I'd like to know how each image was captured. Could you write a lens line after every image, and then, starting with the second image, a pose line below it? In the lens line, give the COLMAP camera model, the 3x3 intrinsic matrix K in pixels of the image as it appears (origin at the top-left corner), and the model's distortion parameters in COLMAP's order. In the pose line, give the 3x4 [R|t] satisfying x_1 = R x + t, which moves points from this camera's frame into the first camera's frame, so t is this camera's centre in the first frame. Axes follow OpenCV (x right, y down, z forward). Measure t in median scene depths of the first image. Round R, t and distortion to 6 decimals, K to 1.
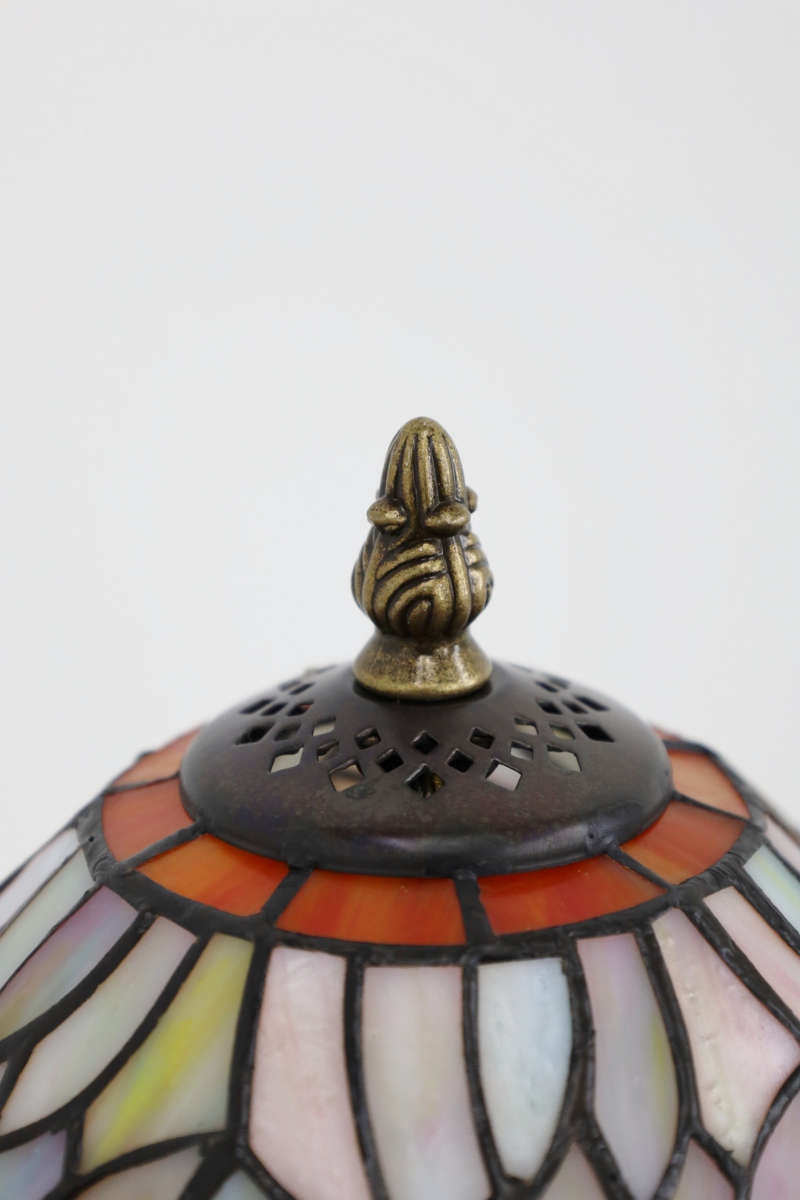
lens RADIAL K [[3621.2, 0, 400.0], [0, 3621.2, 600.8], [0, 0, 1]] dist [-0.217397, 0.000000]
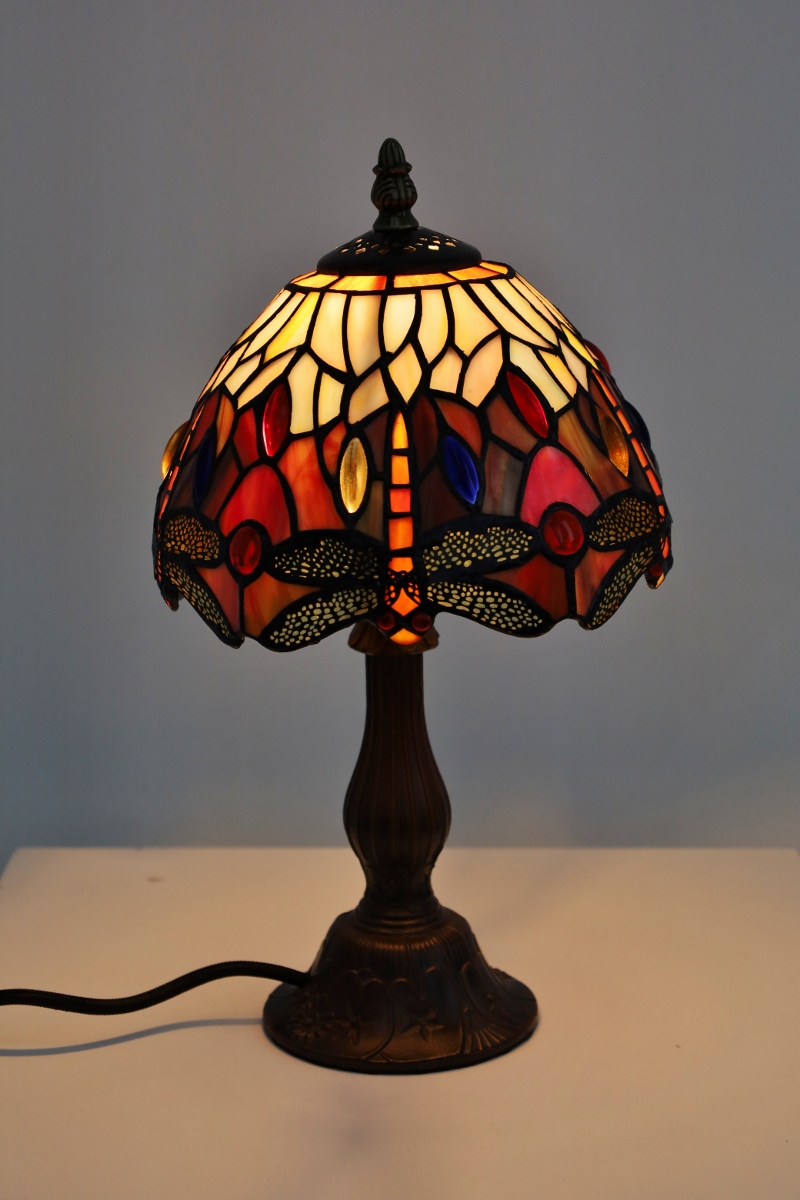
lens RADIAL K [[2988.2, 0, 400.6], [0, 2988.2, 601.4], [0, 0, 1]] dist [-0.080217, 0.000000]
pose [[0.970765, 0.000597, -0.240032, 0.624254], [-0.022901, 0.995666, -0.090141, 0.570570], [0.238938, 0.093003, 0.966571, -1.410644]]
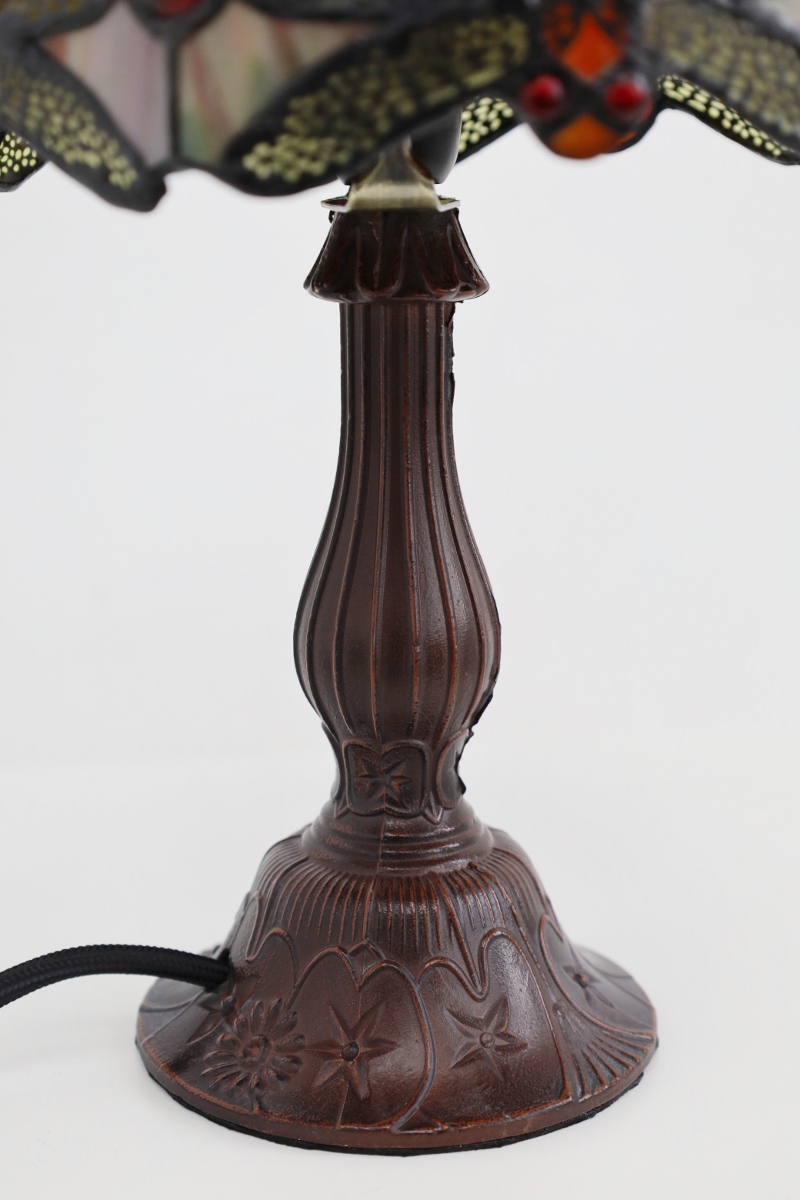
lens RADIAL K [[2122.0, 0, 400.7], [0, 2122.0, 601.4], [0, 0, 1]] dist [-0.043654, 0.000000]
pose [[0.998887, -0.045412, -0.012744, -0.010909], [0.043561, 0.991833, -0.119877, 0.620493], [0.018084, 0.119188, 0.992707, 0.227309]]
